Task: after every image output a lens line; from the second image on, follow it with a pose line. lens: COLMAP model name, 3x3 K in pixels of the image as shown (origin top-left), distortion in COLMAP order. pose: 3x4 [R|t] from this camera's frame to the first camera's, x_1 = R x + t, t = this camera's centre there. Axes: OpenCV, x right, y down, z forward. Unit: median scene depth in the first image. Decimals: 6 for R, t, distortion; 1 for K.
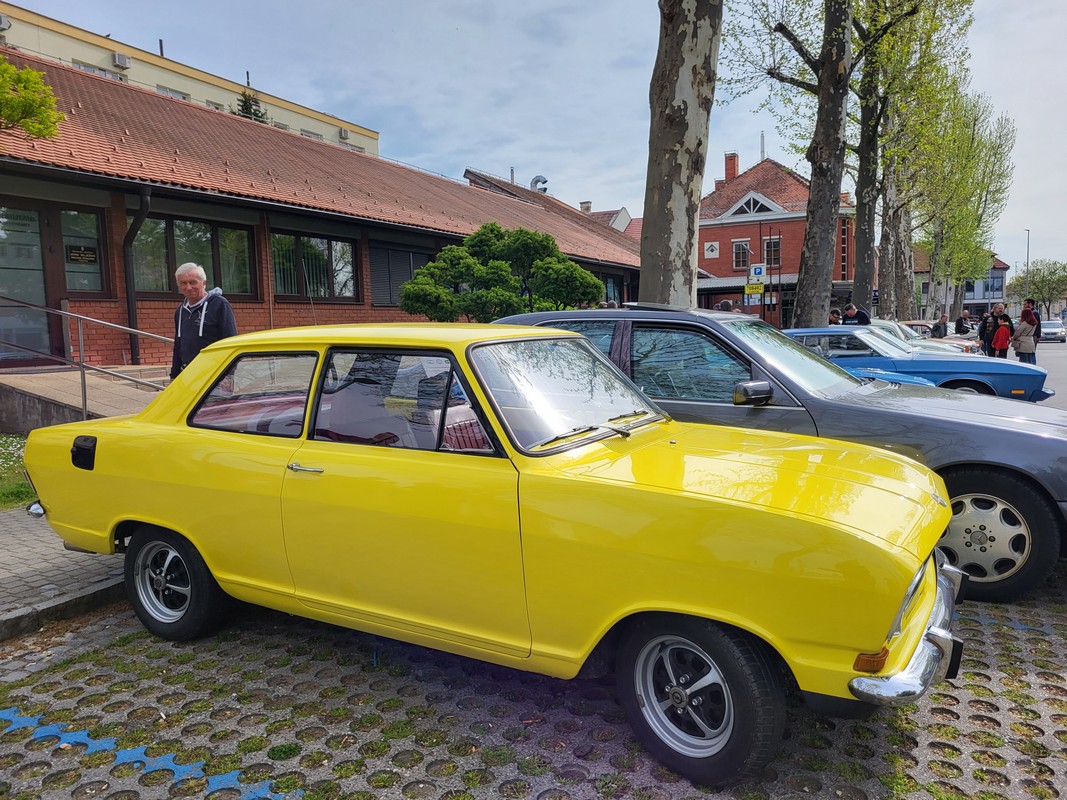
lens RADIAL K [[807.8, 0, 533.5], [0, 807.8, 400.0], [0, 0, 1]] dist [0.015716, -0.007913]
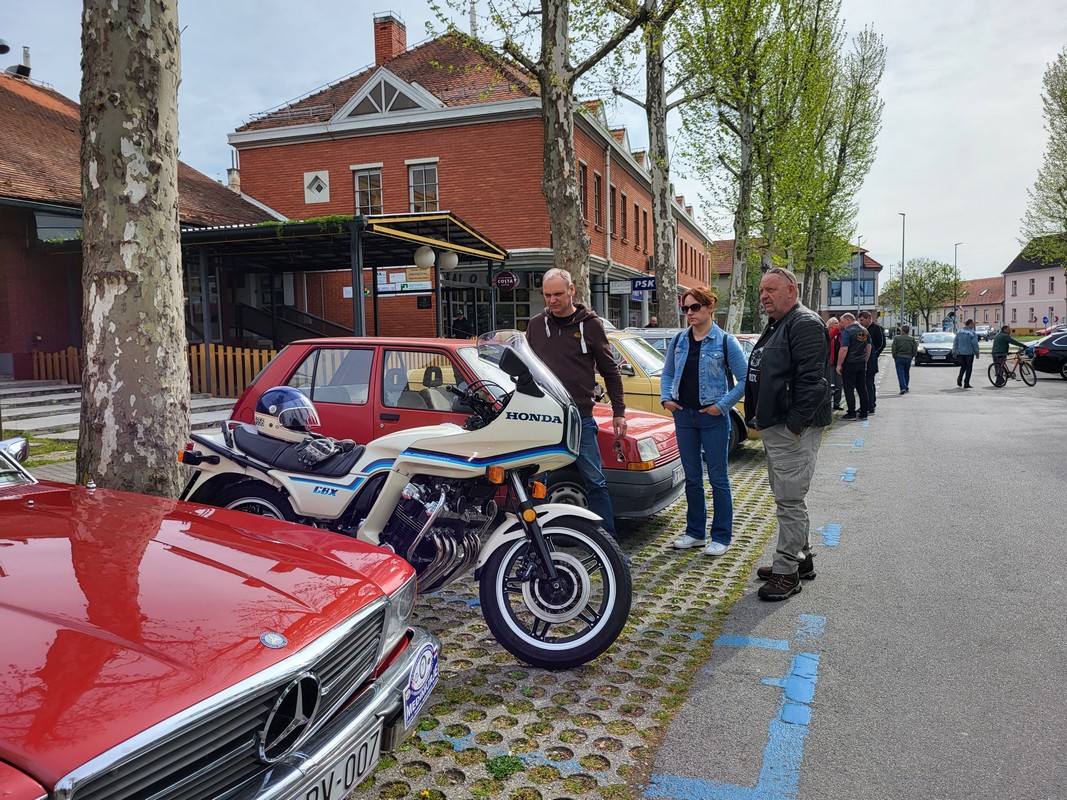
lens RADIAL K [[807.8, 0, 533.5], [0, 807.8, 400.0], [0, 0, 1]] dist [0.015716, -0.007913]
pose [[0.993033, -0.000468, 0.117836, 0.221008], [0.001614, 0.999952, -0.009634, -0.035685], [-0.117826, 0.009757, 0.992986, 0.362607]]
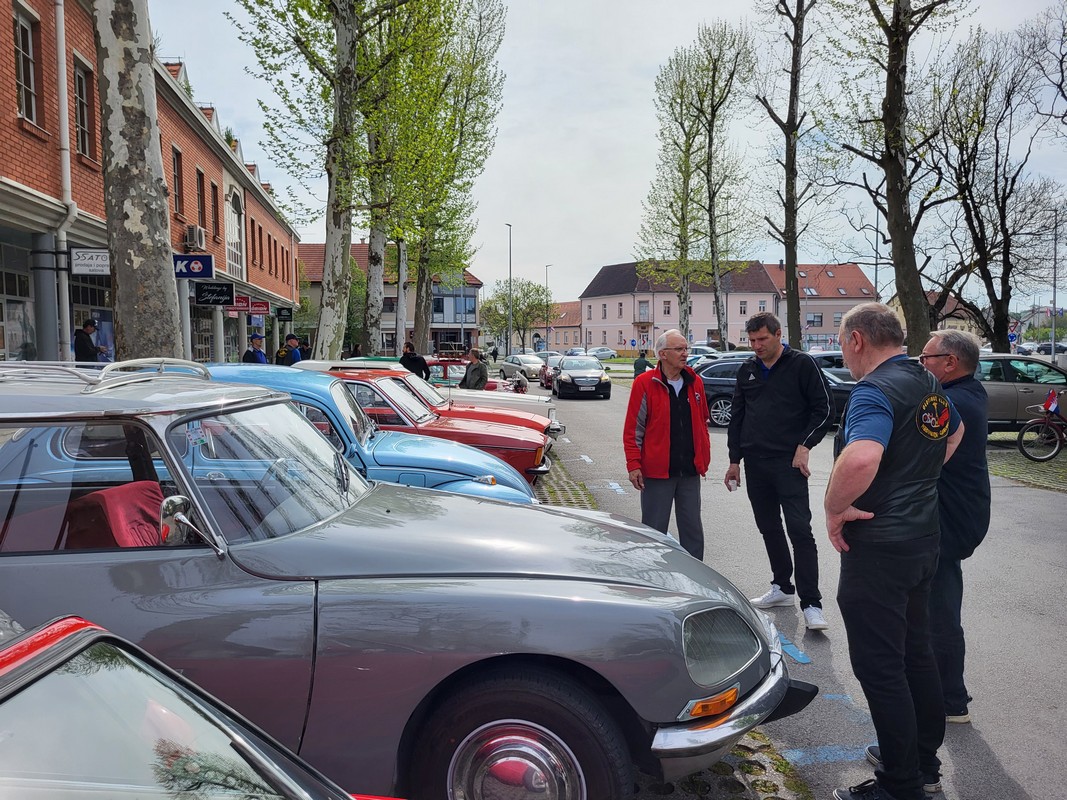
lens RADIAL K [[807.8, 0, 533.5], [0, 807.8, 400.0], [0, 0, 1]] dist [0.015716, -0.007913]
pose [[0.820082, -0.012578, 0.572108, 0.284812], [0.030165, 0.999319, -0.021269, -0.054419], [-0.571450, 0.034700, 0.819903, 0.533655]]
